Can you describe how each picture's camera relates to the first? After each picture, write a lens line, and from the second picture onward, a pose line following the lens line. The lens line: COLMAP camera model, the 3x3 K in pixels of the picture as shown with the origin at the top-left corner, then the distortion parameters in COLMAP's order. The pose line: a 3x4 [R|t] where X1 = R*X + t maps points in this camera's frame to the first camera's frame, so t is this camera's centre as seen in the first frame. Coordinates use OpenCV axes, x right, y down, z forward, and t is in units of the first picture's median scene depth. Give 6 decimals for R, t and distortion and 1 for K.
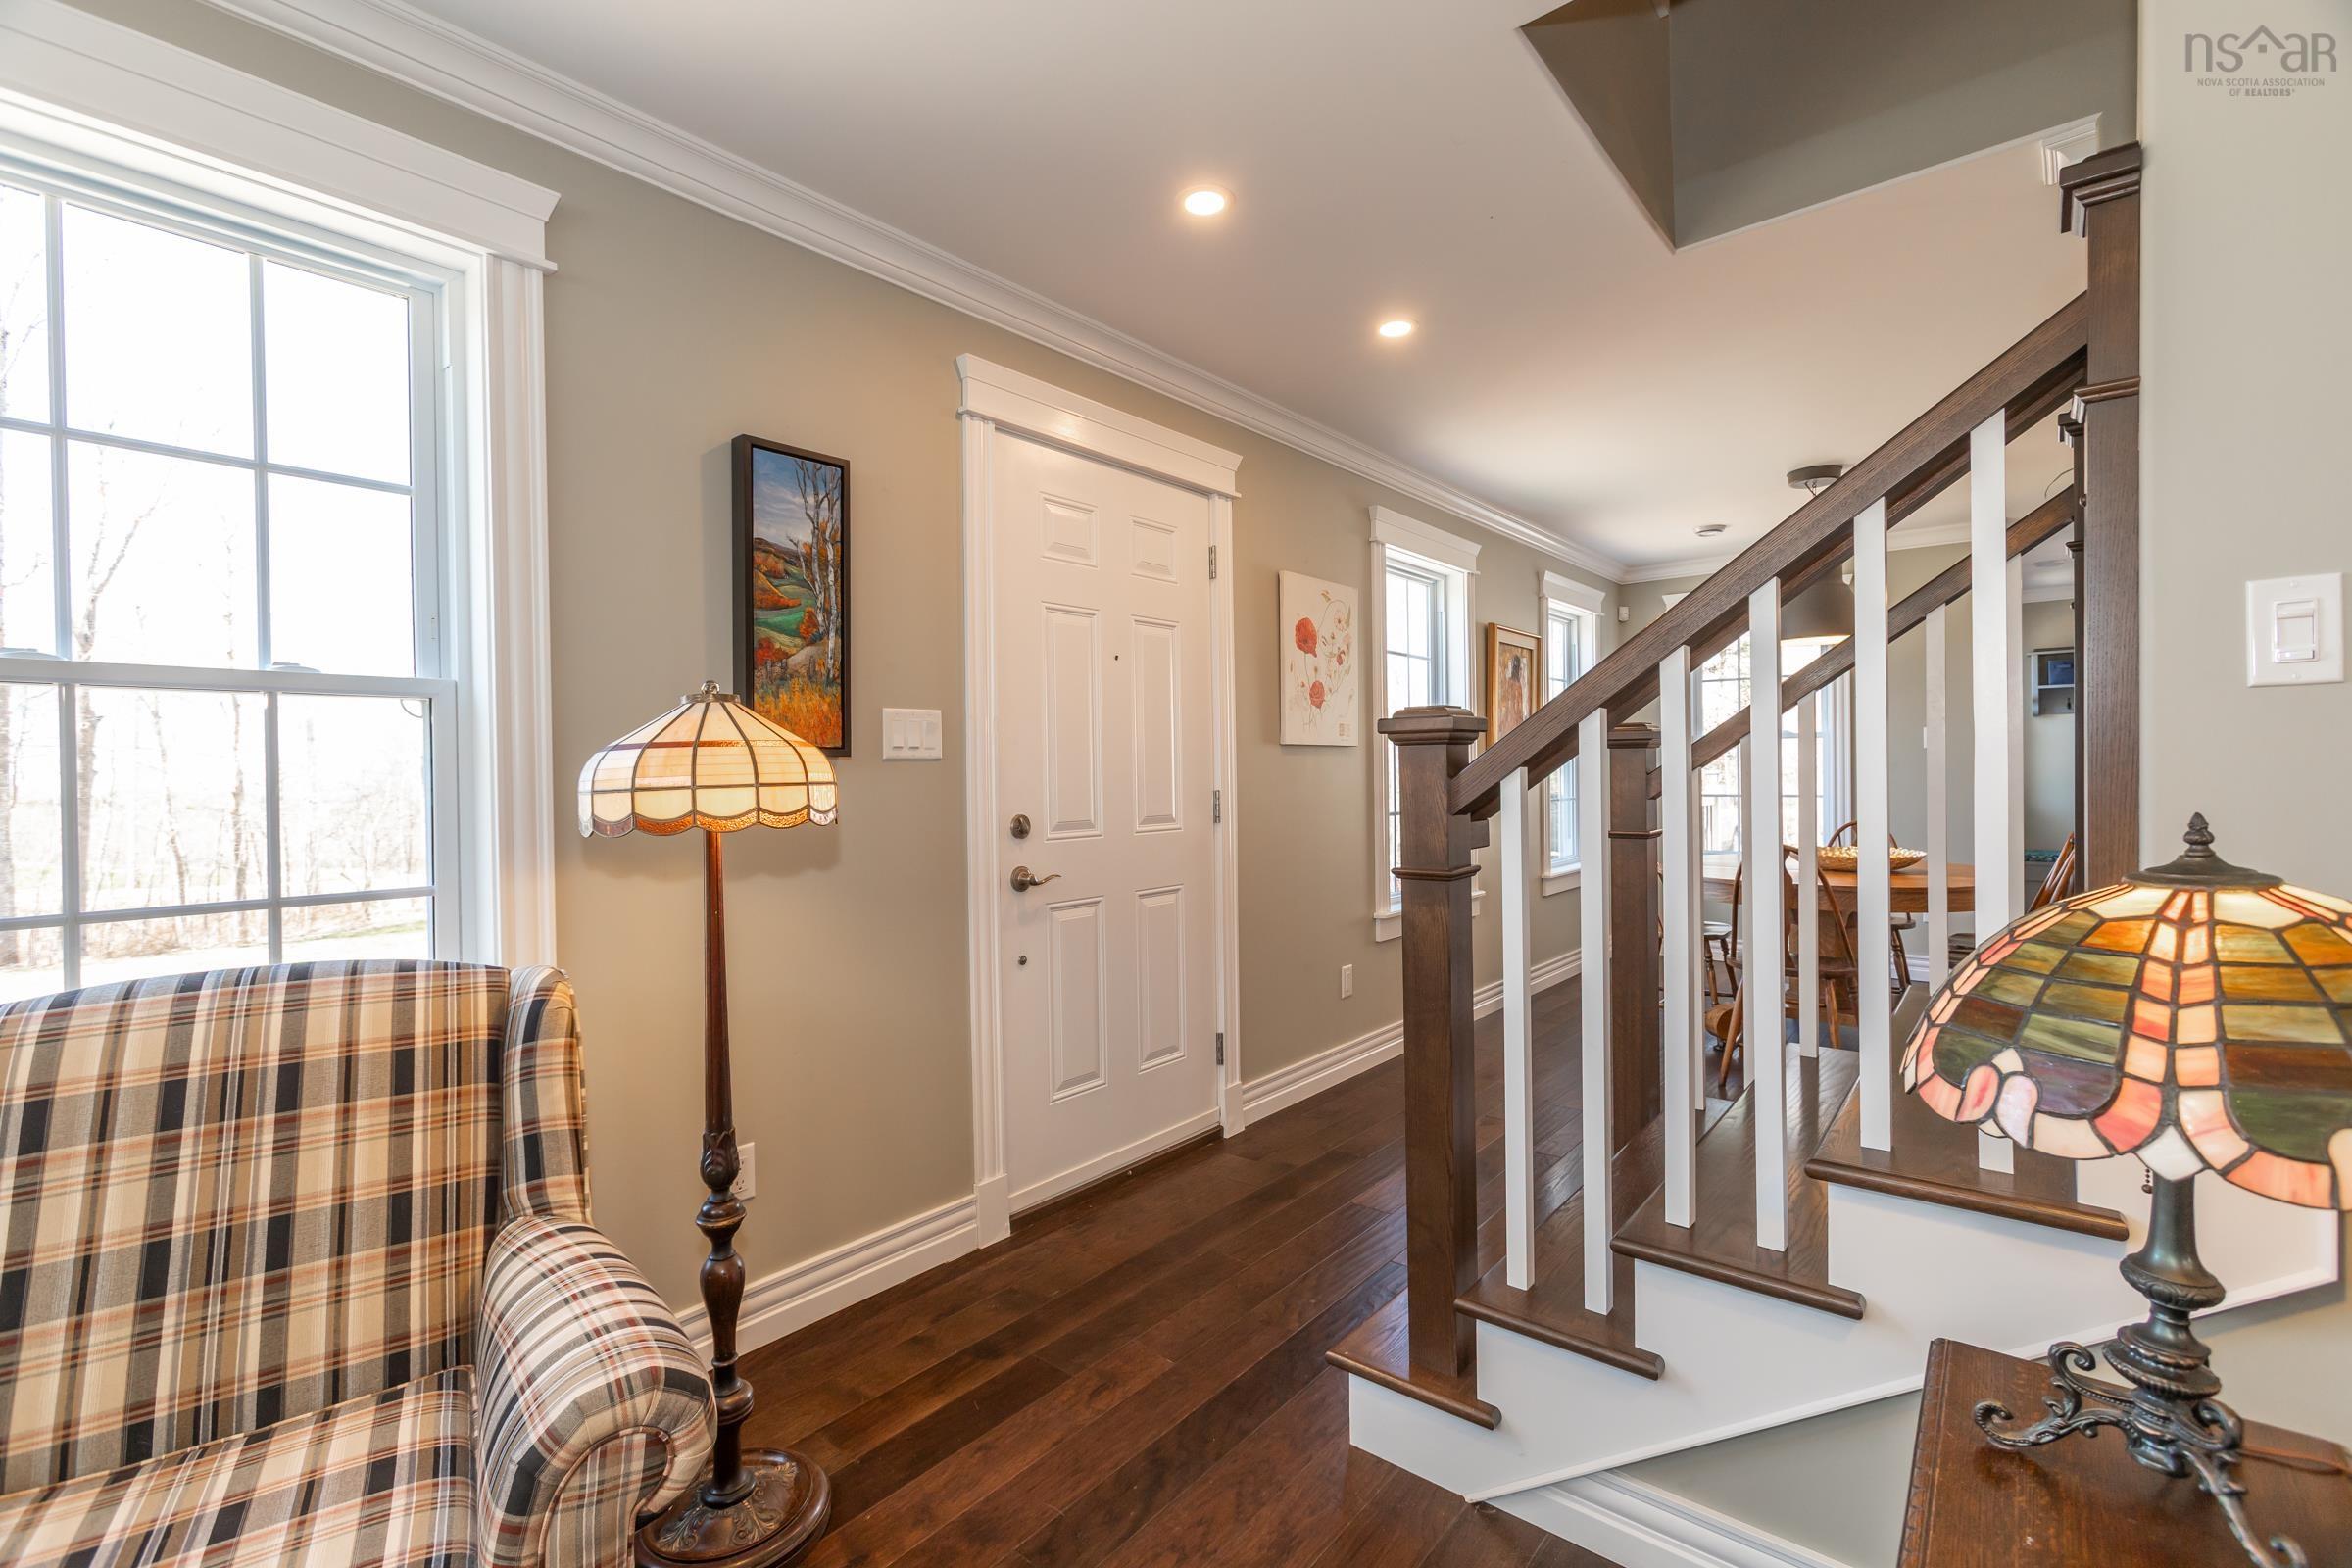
lens RADIAL K [[1040.5, 0, 1159.2], [0, 1040.5, 777.1], [0, 0, 1]] dist [-0.003124, 0.000012]
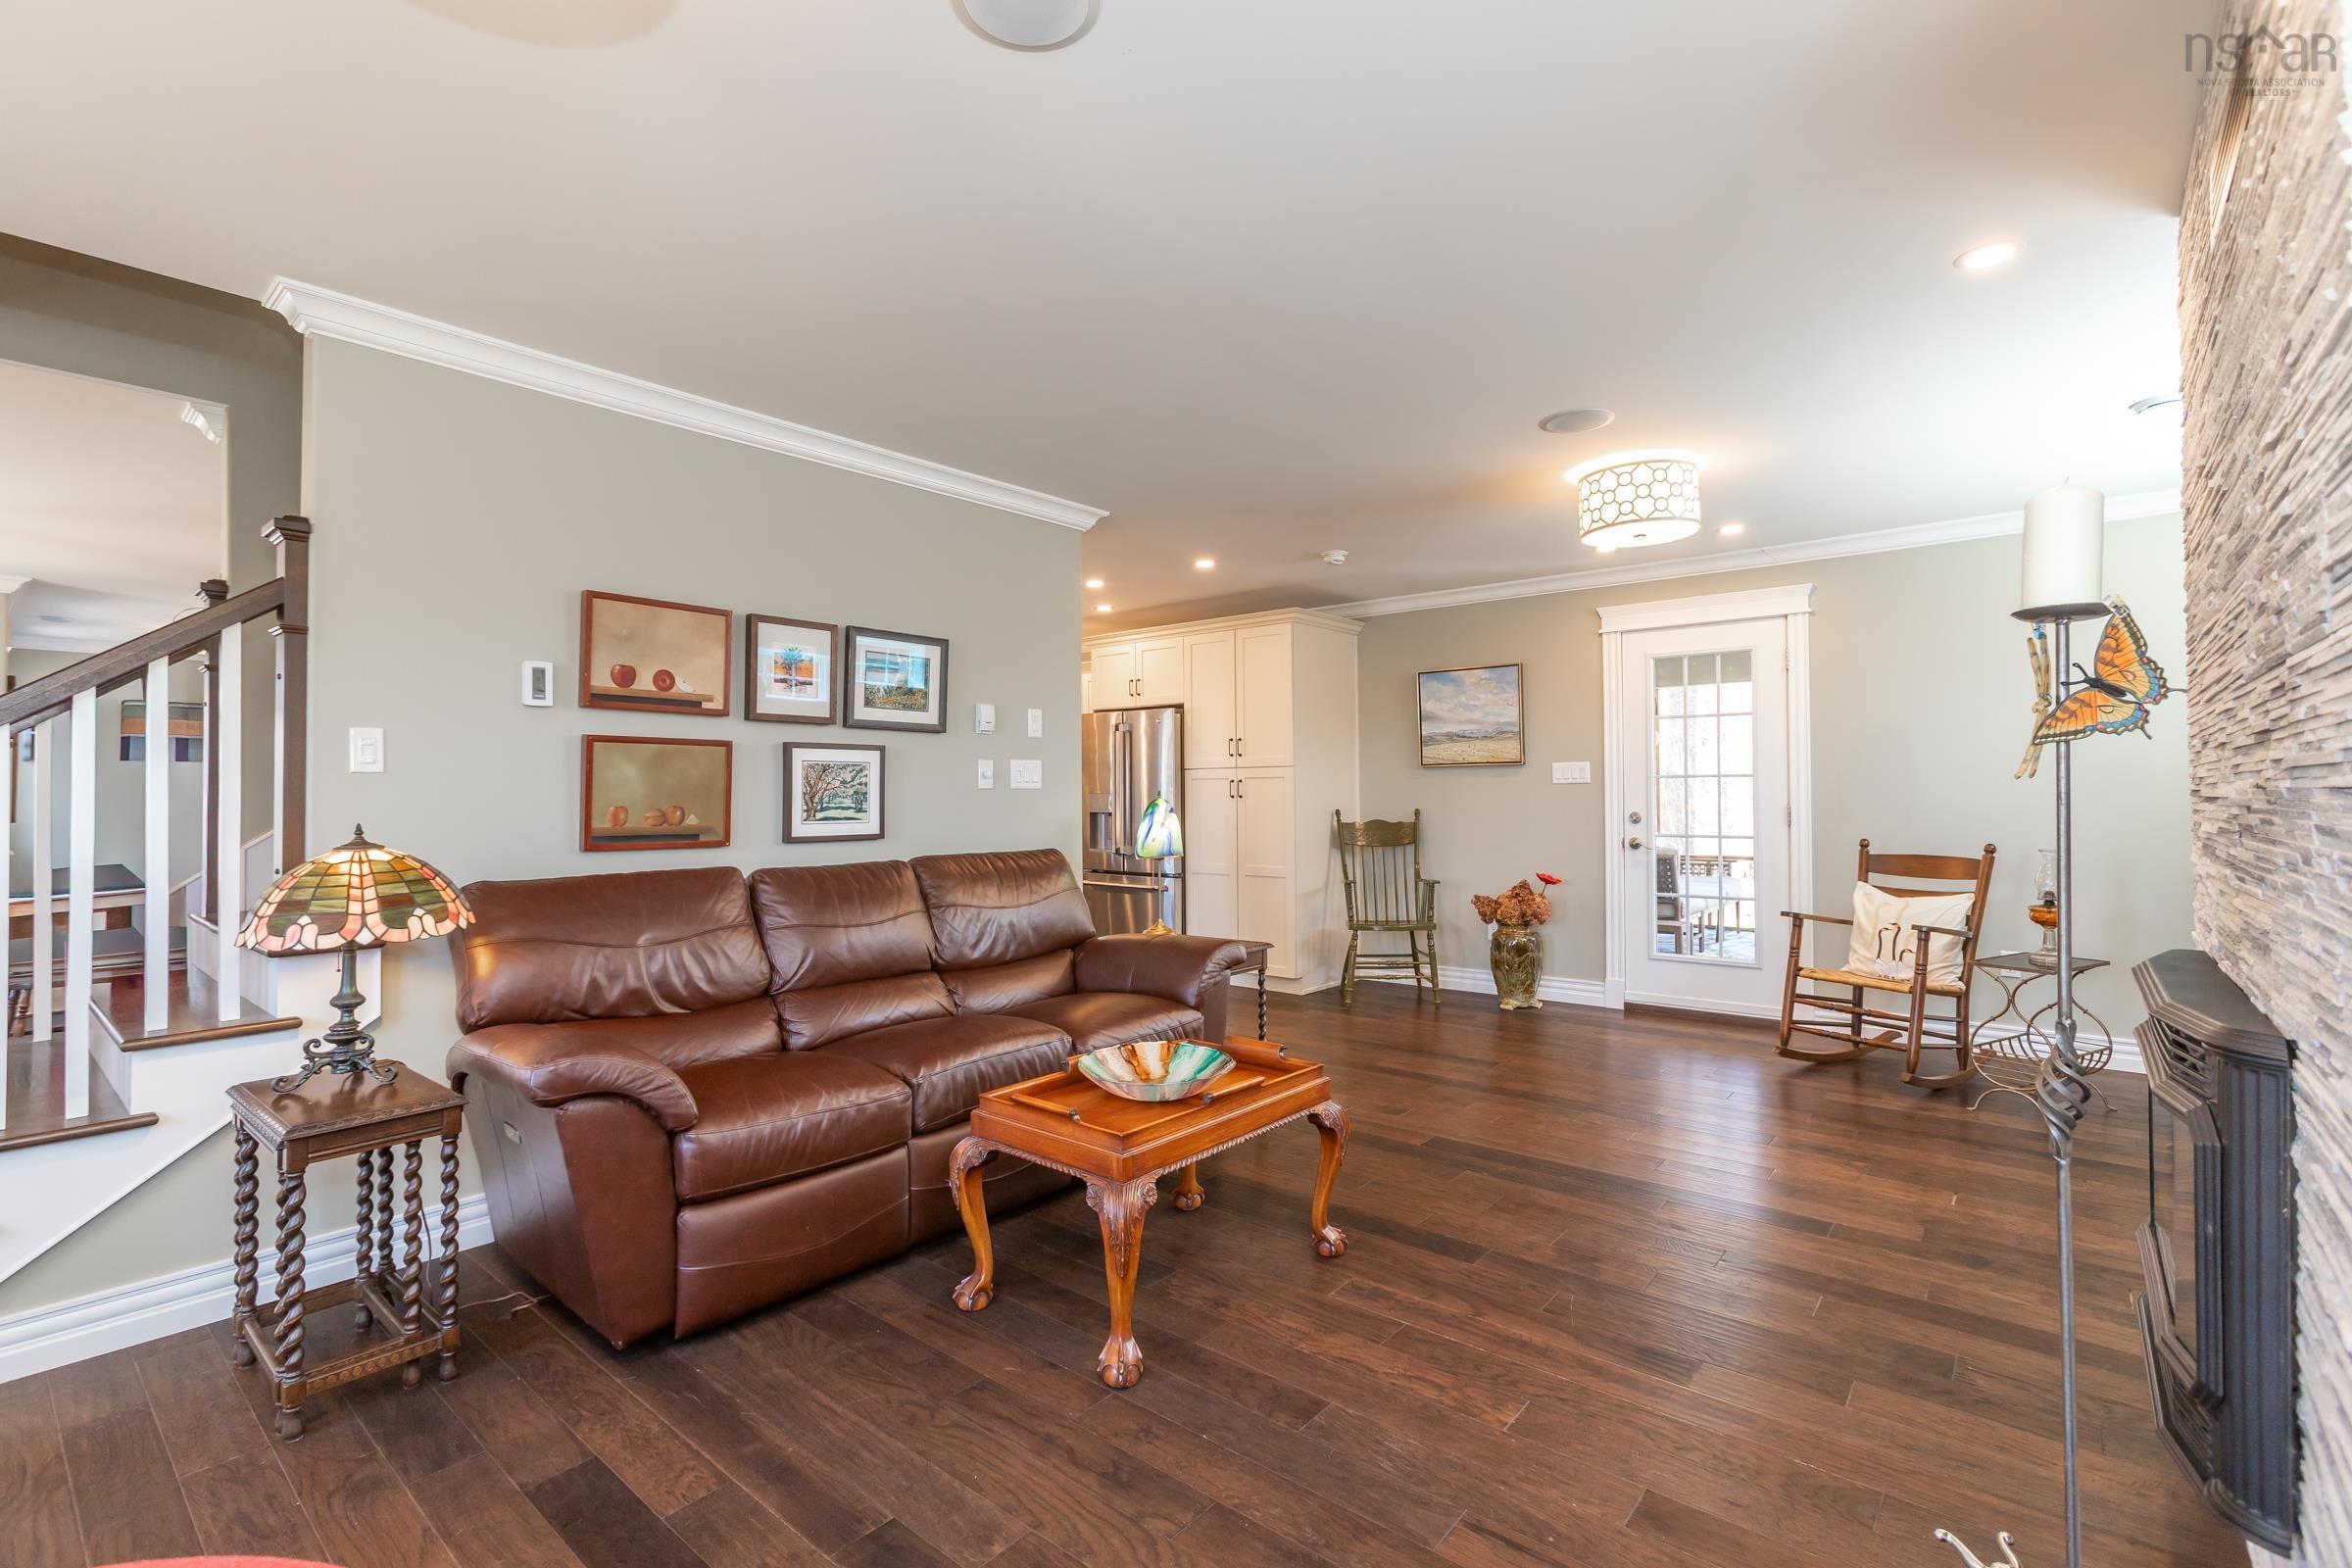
lens RADIAL K [[1040.5, 0, 1159.2], [0, 1040.5, 777.1], [0, 0, 1]] dist [-0.003124, 0.000012]
pose [[-0.005816, 0.029948, 0.999535, -1.752001], [0.012810, 0.999472, -0.029872, 0.021985], [-0.999901, 0.012630, -0.006197, -1.092765]]
